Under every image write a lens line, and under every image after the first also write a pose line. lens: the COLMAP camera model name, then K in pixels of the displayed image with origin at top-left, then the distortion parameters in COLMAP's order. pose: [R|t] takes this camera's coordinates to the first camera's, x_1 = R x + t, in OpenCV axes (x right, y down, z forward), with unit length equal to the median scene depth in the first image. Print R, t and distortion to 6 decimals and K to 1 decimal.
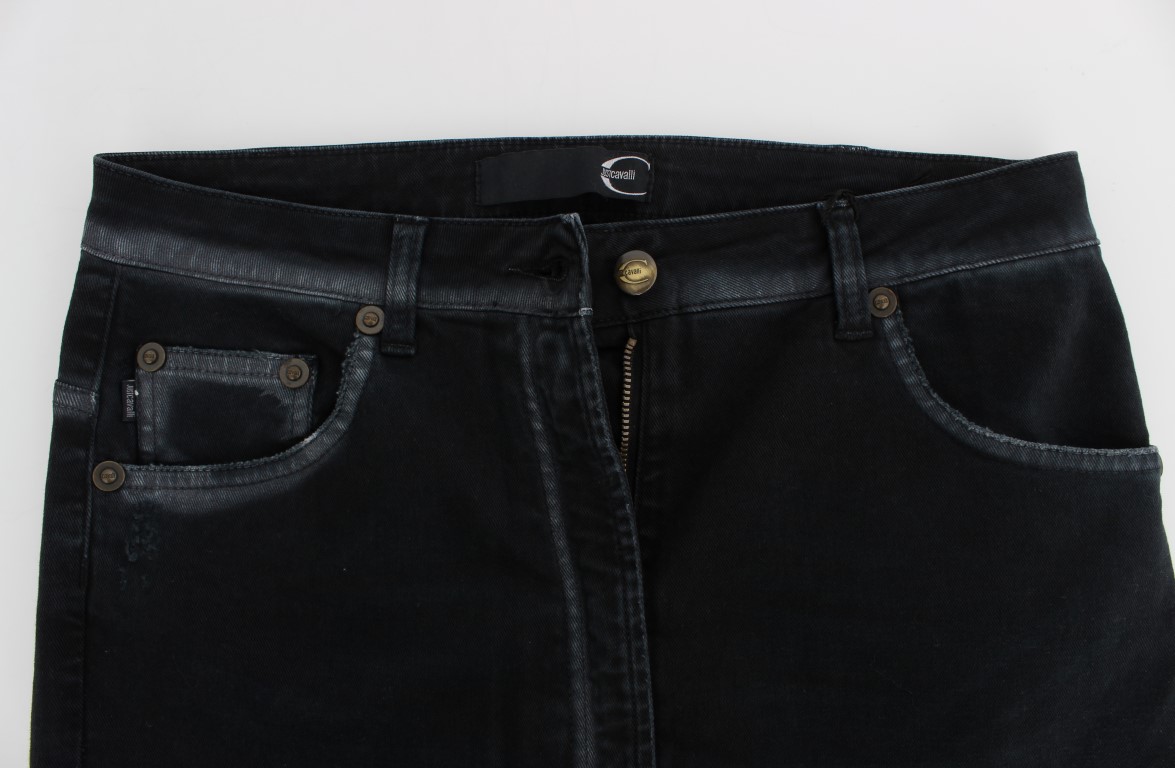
lens RADIAL K [[990.6, 0, 587.5], [0, 990.6, 384.0], [0, 0, 1]] dist [-0.006075, -0.002371]
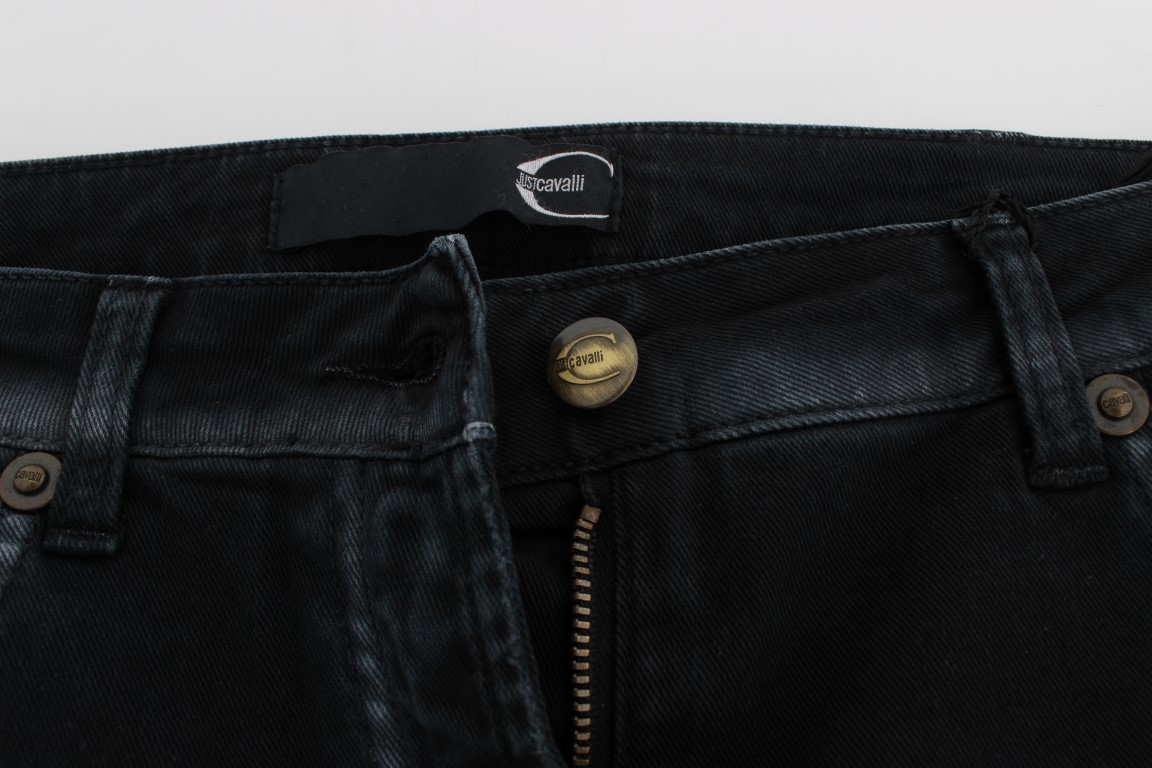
lens RADIAL K [[1054.6, 0, 576.0], [0, 1054.6, 384.0], [0, 0, 1]] dist [-0.155061, 0.154383]
pose [[0.999475, -0.029331, 0.013760, 0.033854], [0.032099, 0.954063, -0.297880, 0.044309], [-0.004391, 0.298166, 0.954504, 0.530202]]
